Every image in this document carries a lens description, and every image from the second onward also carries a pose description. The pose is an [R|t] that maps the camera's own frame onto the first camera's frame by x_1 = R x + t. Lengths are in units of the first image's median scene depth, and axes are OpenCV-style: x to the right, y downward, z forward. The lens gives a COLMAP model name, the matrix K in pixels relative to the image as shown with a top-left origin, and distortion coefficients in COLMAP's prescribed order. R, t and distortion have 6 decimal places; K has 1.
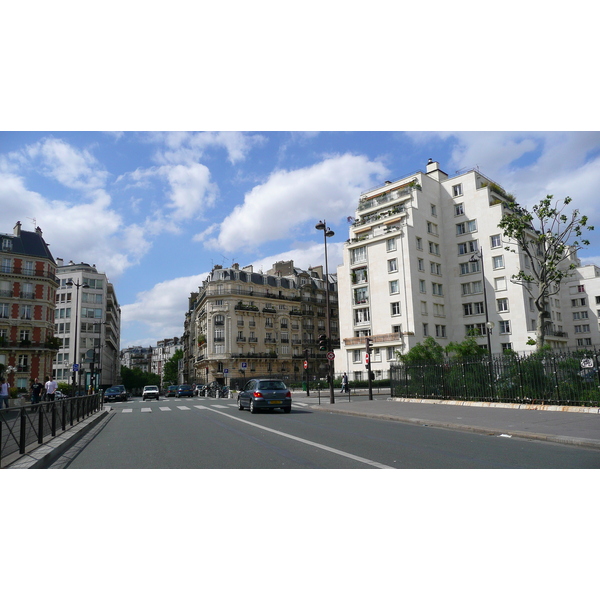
lens RADIAL K [[470.6, 0, 299.7], [0, 470.6, 302.5], [0, 0, 1]] dist [0.000112, -0.001906]
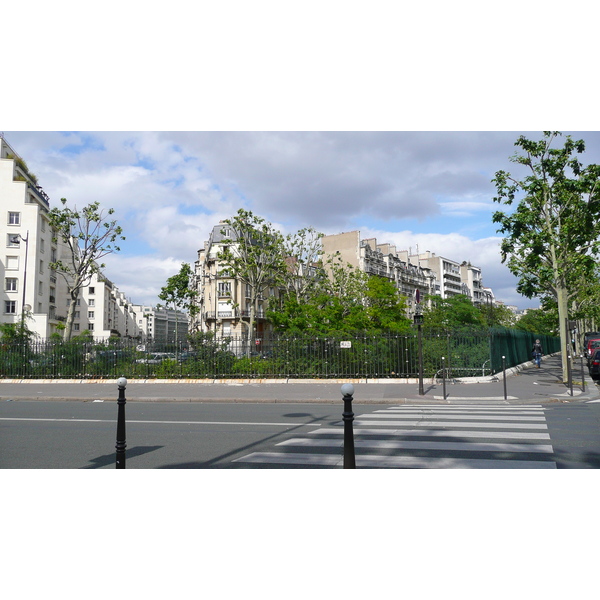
lens RADIAL K [[470.6, 0, 299.7], [0, 470.6, 300.6], [0, 0, 1]] dist [0.000112, -0.001906]
pose [[0.524179, 0.112226, 0.844181, -0.157619], [-0.141537, 0.988973, -0.043590, -0.007733], [-0.839764, -0.096634, 0.534282, -0.061145]]
